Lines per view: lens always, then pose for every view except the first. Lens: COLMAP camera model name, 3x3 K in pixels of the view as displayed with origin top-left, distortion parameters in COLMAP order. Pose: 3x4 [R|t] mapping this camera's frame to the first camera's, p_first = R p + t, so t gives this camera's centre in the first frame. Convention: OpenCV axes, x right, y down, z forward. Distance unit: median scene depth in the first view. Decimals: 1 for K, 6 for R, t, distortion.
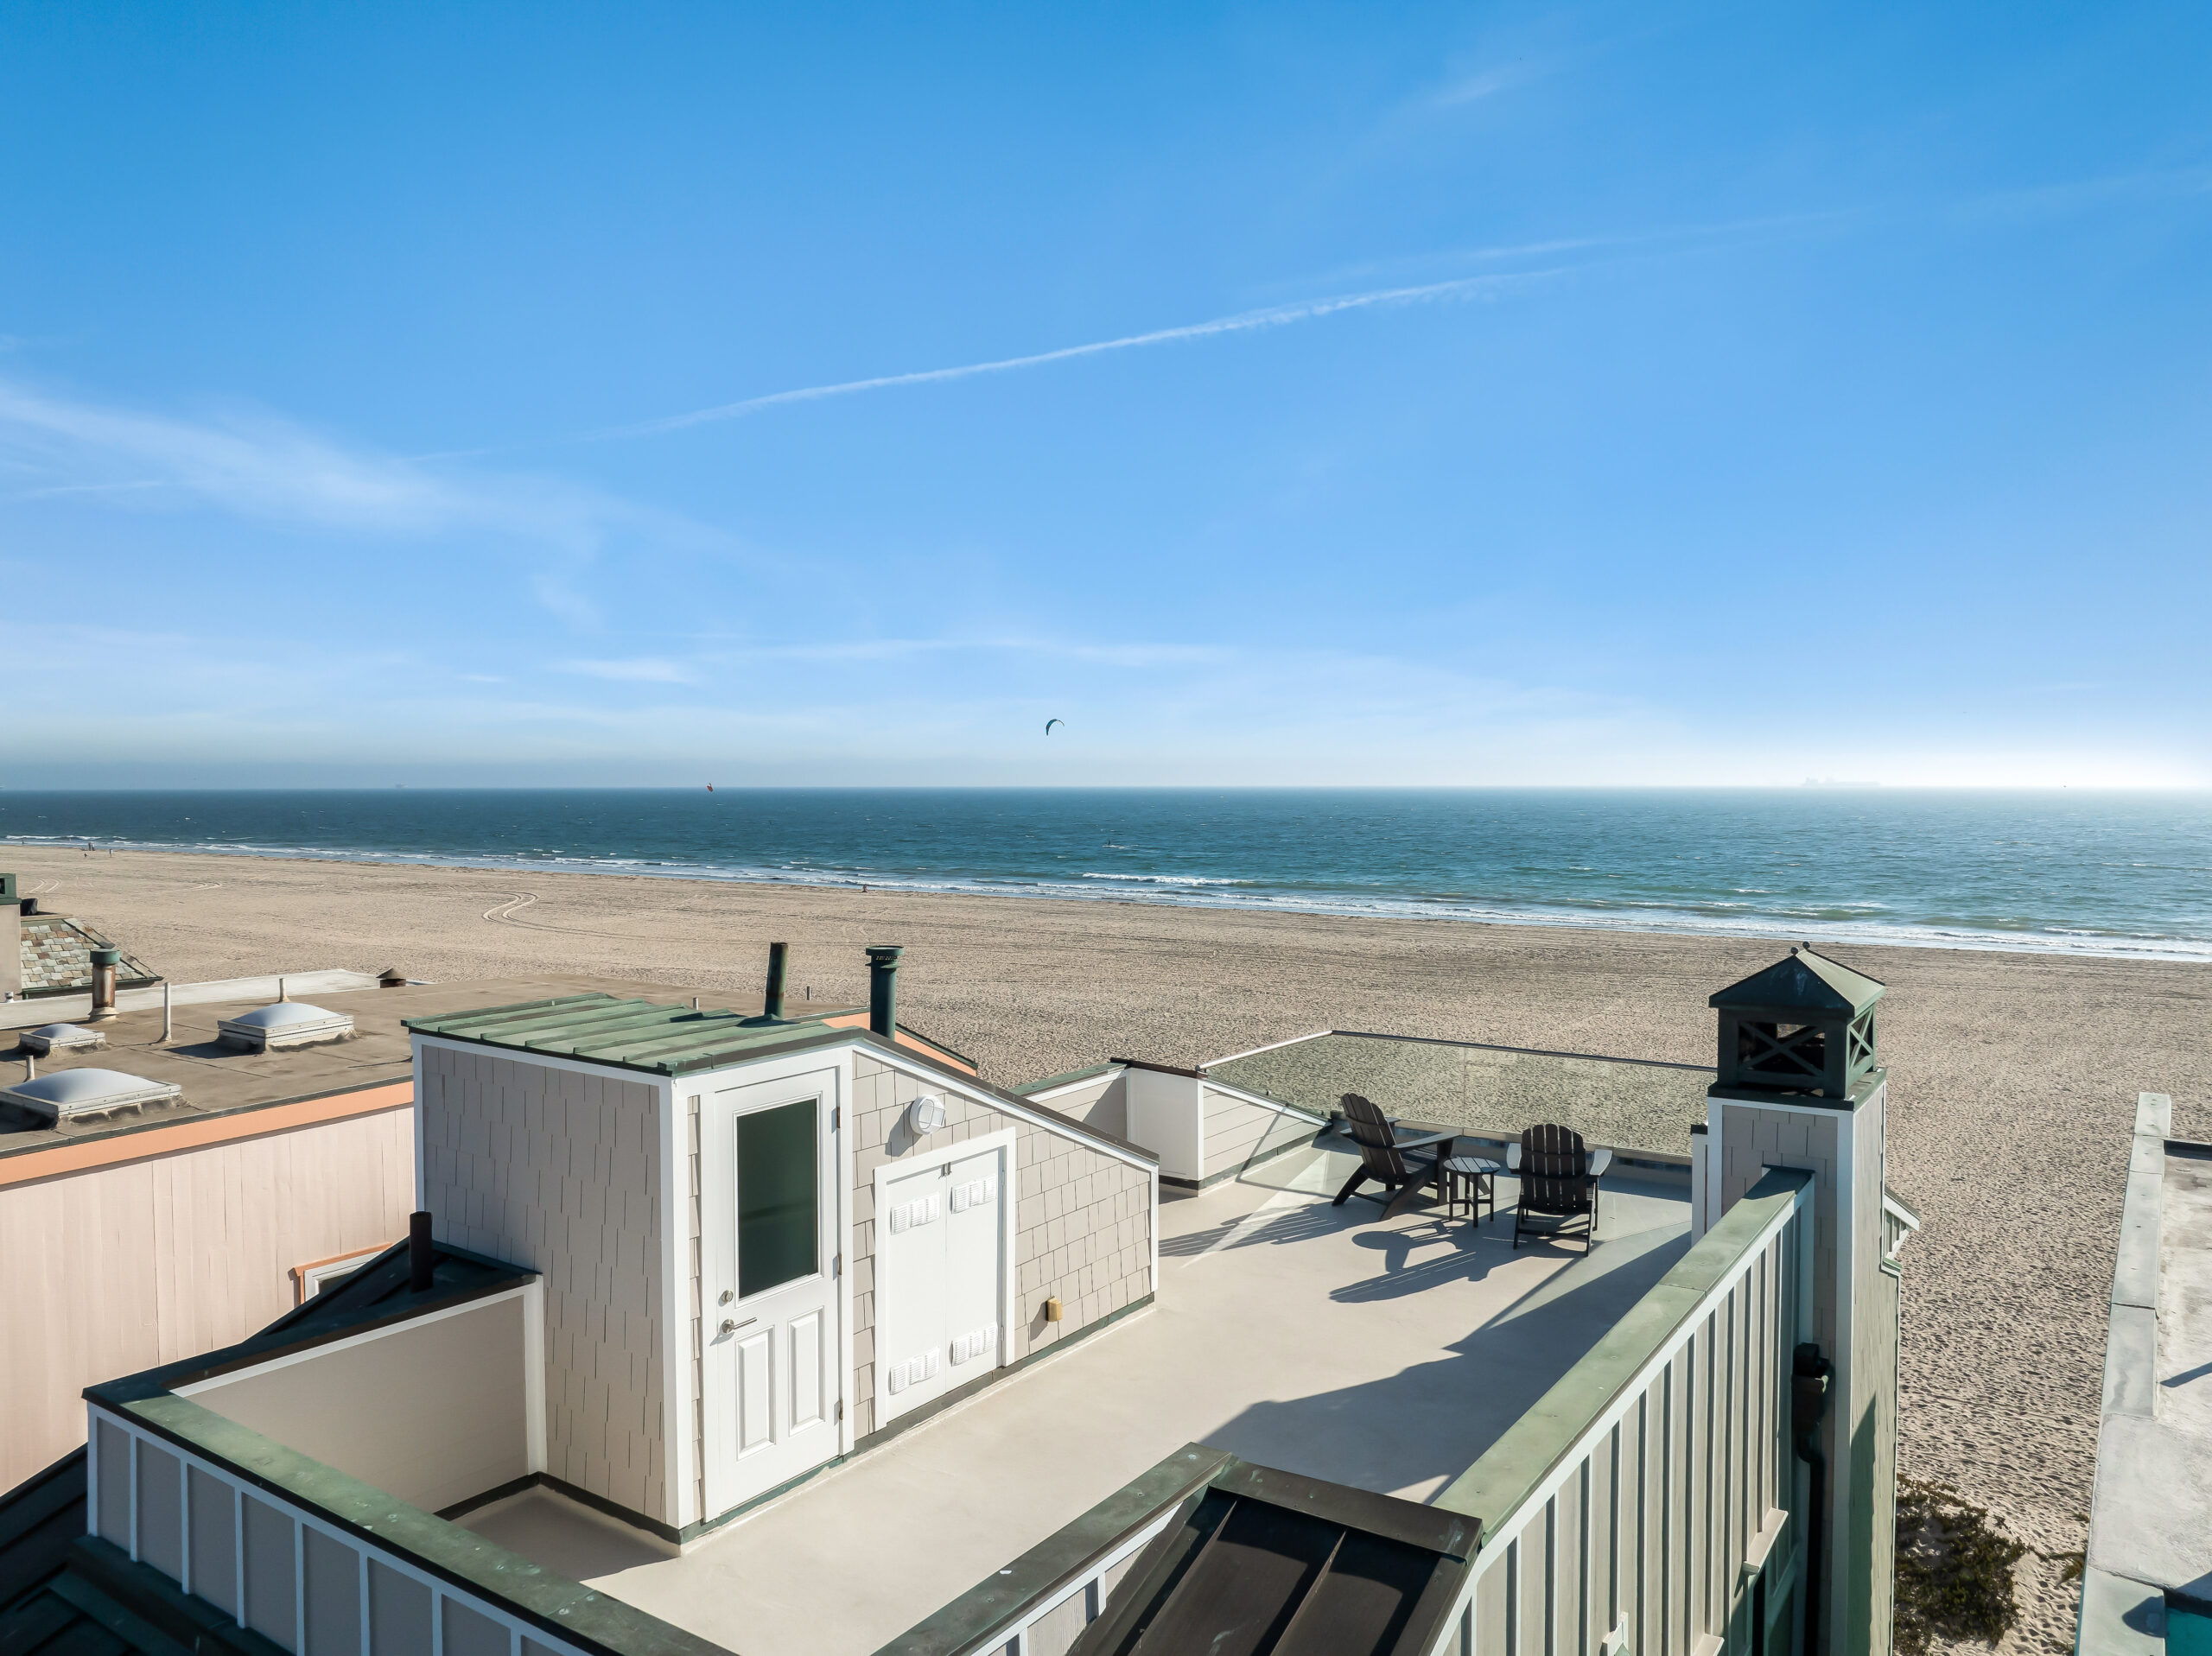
lens RADIAL K [[1567.0, 0, 1111.1], [0, 1567.0, 868.9], [0, 0, 1]] dist [-0.005637, -0.044191]
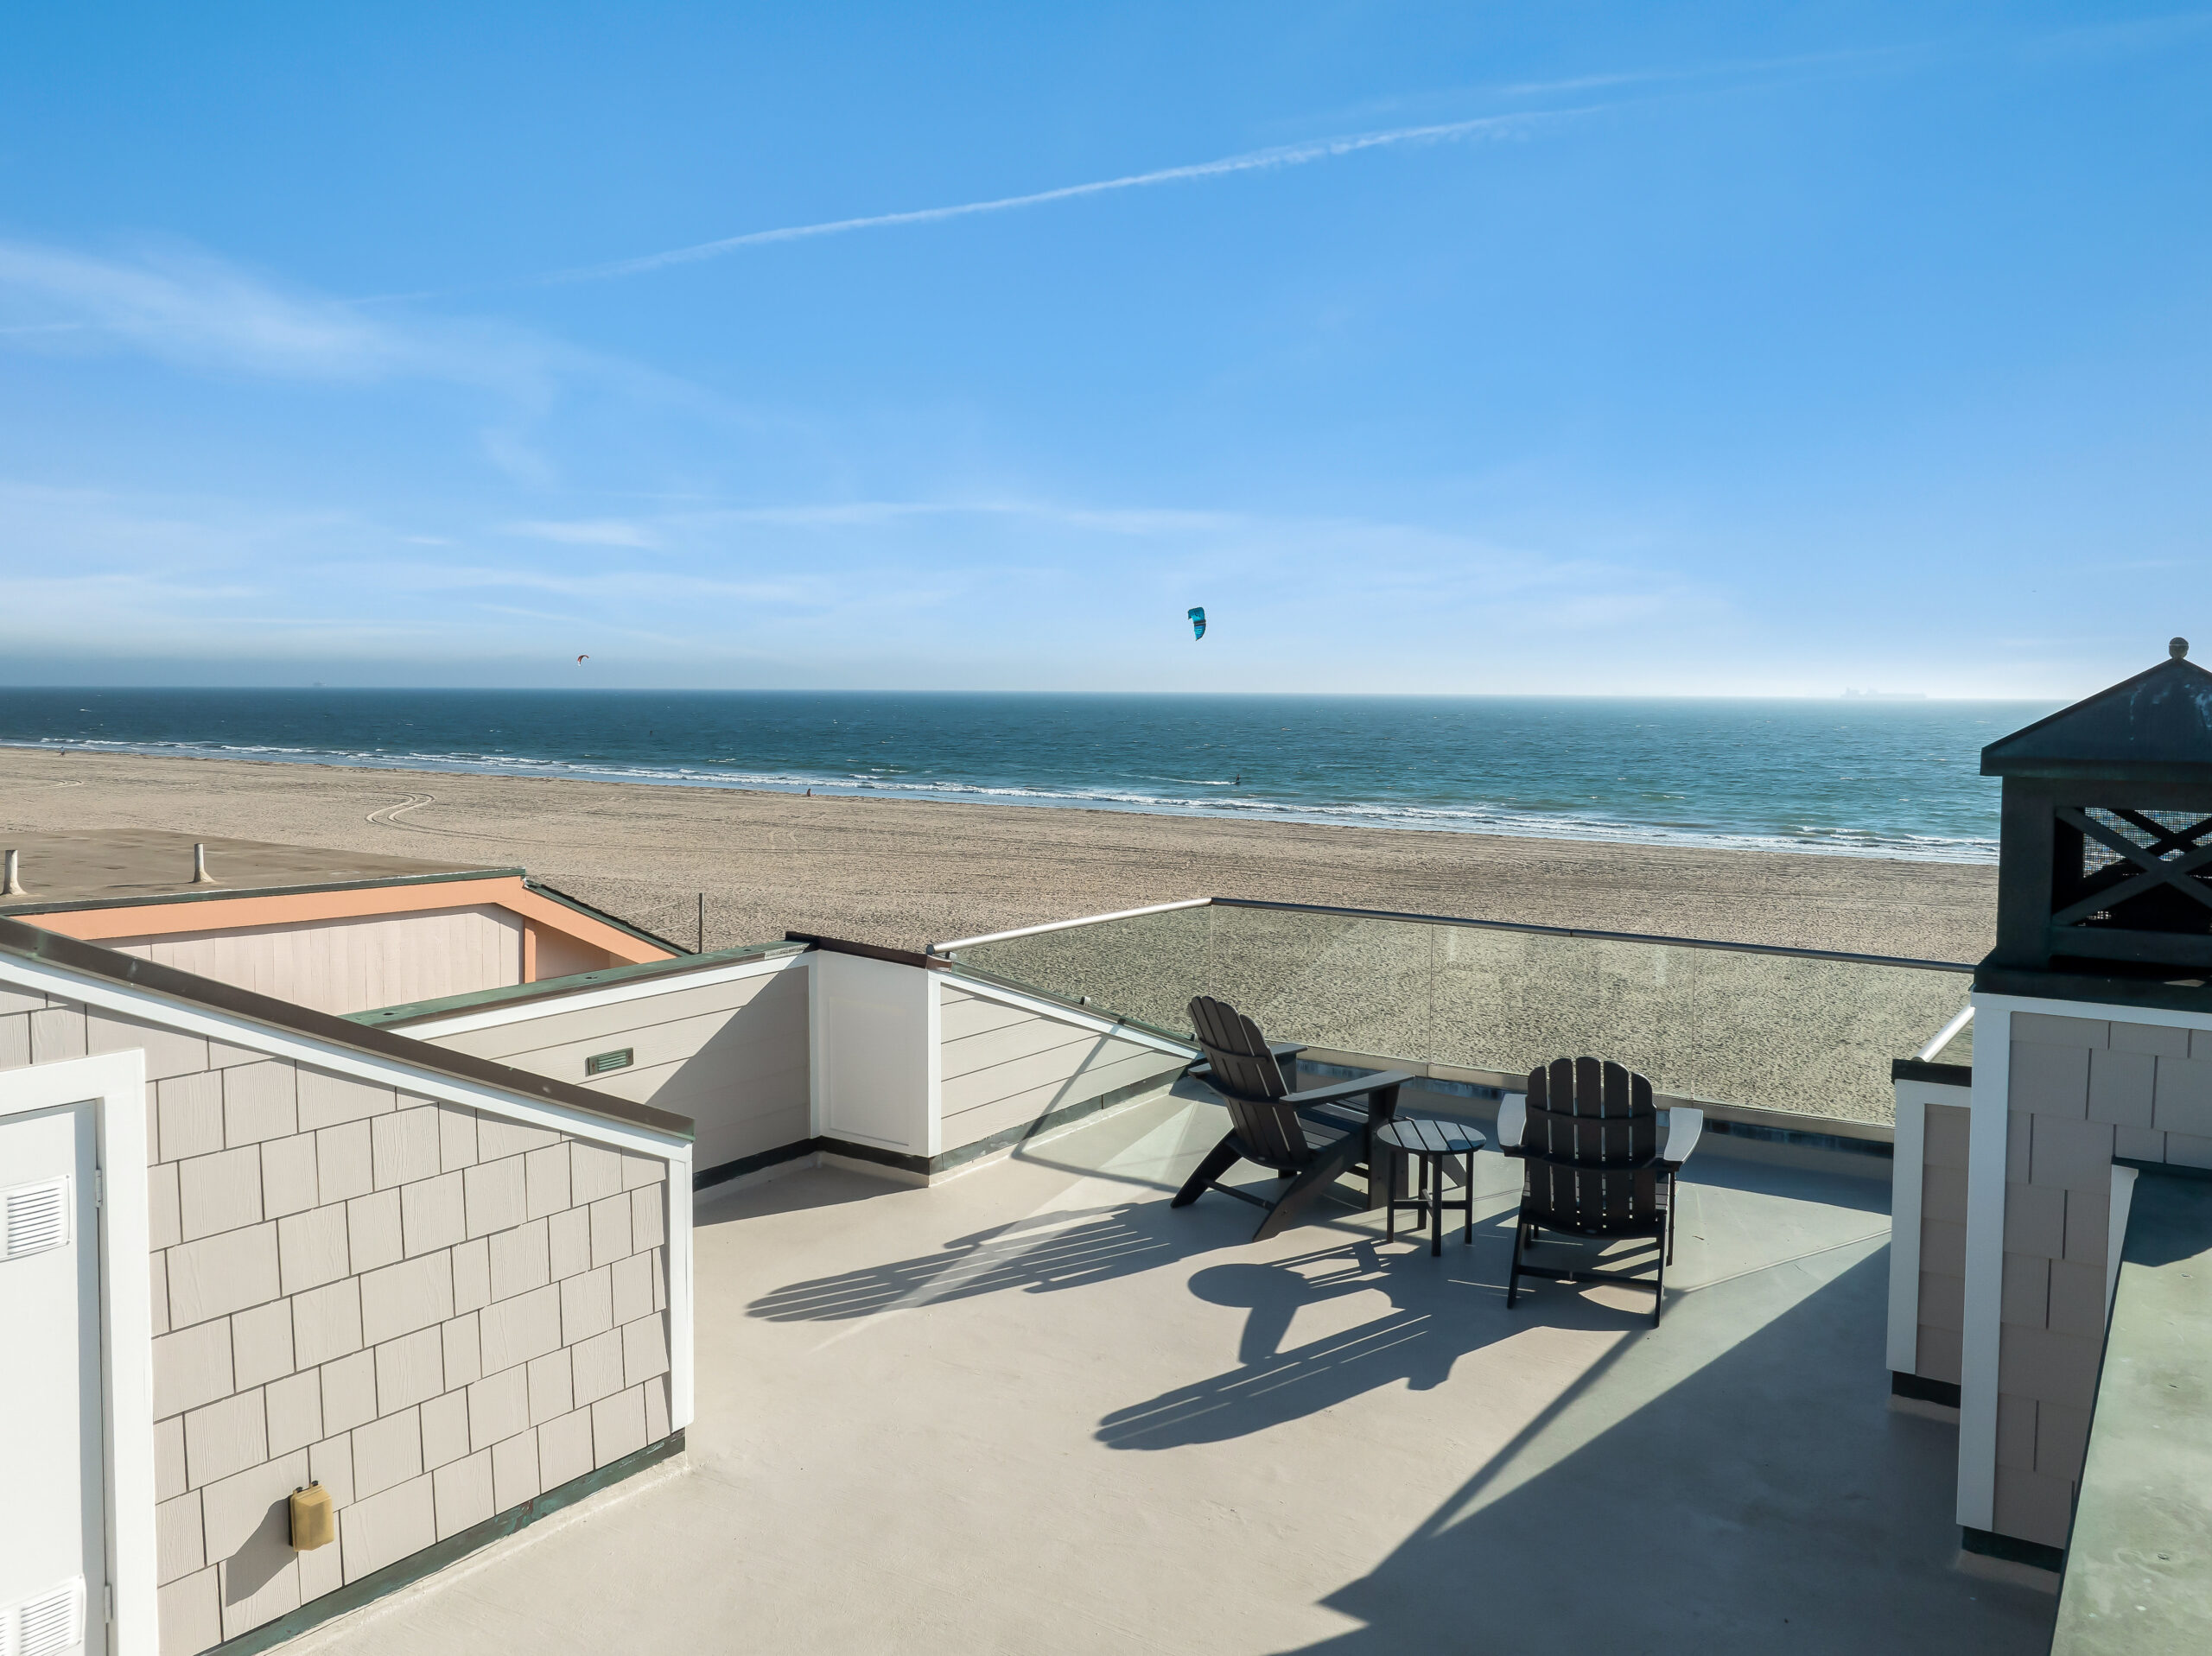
lens RADIAL K [[1701.4, 0, 1106.0], [0, 1701.4, 828.0], [0, 0, 1]] dist [-0.009976, -0.054313]
pose [[0.999935, 0.008213, 0.007888, 0.114430], [-0.008427, 0.999589, 0.027394, 0.071178], [-0.007660, -0.027459, 0.999594, 0.429987]]
